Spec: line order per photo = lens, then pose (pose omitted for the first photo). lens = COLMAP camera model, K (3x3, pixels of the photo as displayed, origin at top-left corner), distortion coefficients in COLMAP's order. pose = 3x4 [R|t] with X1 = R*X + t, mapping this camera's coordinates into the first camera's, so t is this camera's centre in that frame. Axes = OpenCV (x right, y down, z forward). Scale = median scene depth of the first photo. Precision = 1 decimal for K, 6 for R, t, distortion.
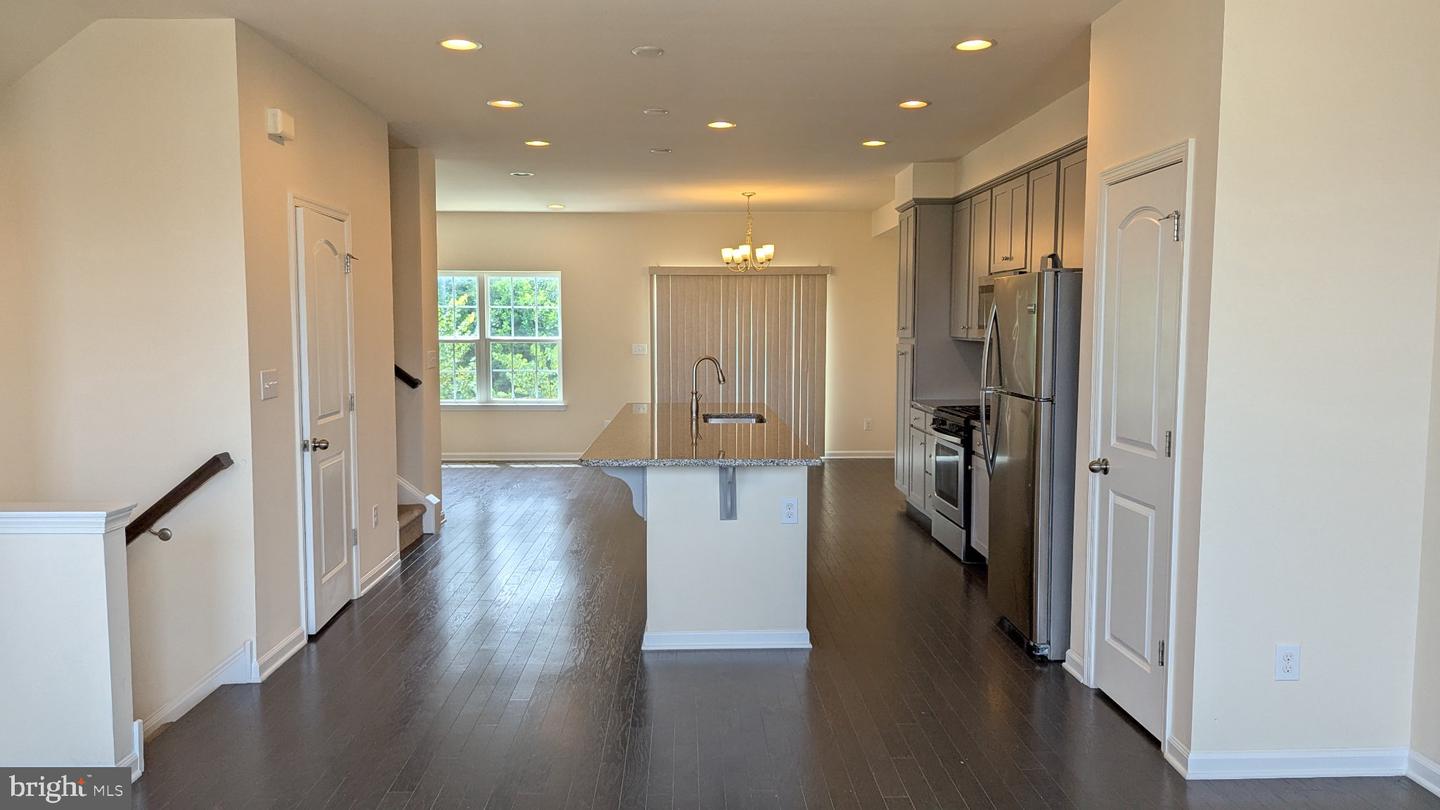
lens RADIAL K [[1034.7, 0, 713.0], [0, 1034.7, 407.9], [0, 0, 1]] dist [0.074393, -0.064668]
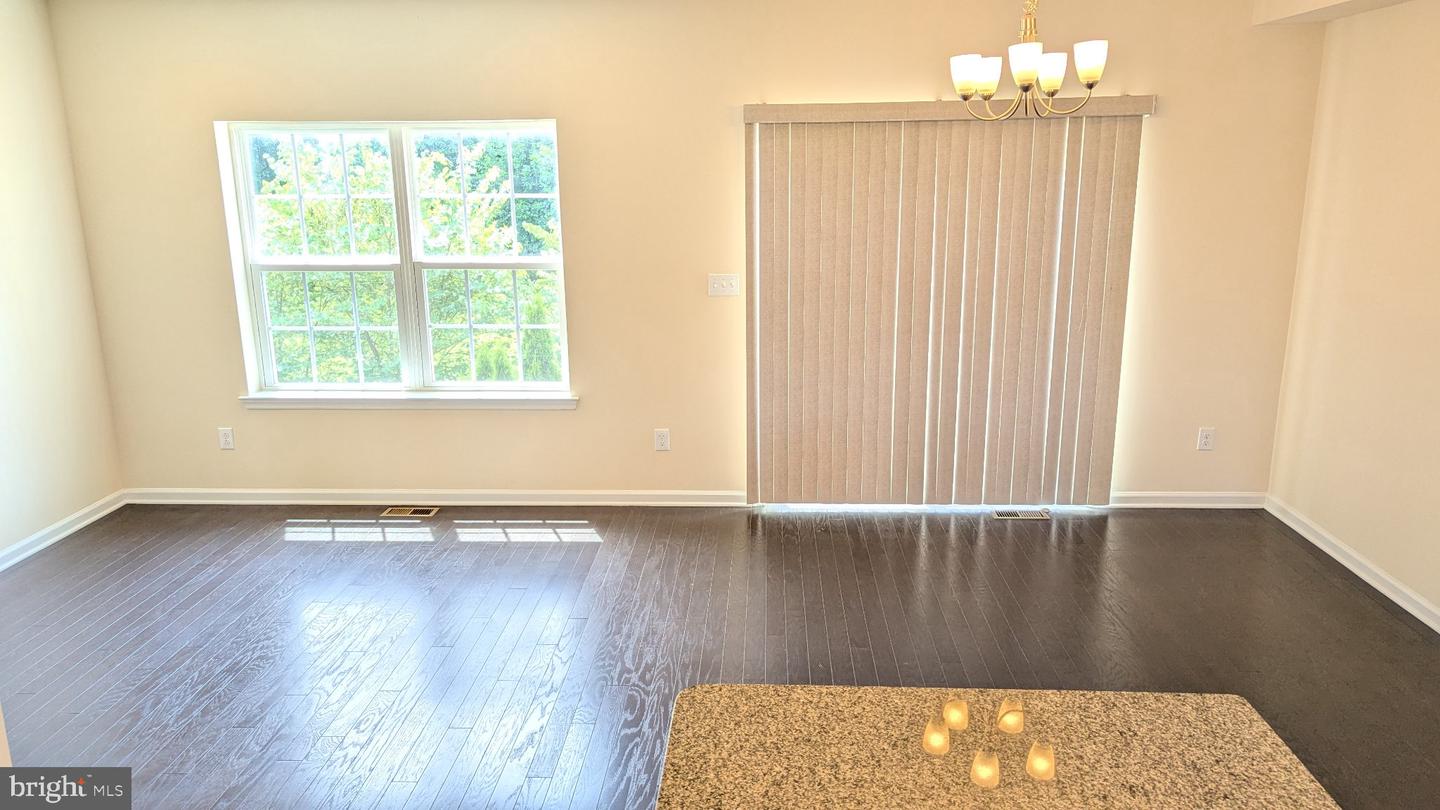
lens RADIAL K [[1034.7, 0, 713.0], [0, 1034.7, 407.9], [0, 0, 1]] dist [0.074393, -0.064668]
pose [[0.995155, 0.010601, -0.097745, -0.028709], [0.004586, 0.988083, 0.153852, -0.074035], [0.098211, -0.153554, 0.983247, 0.518450]]
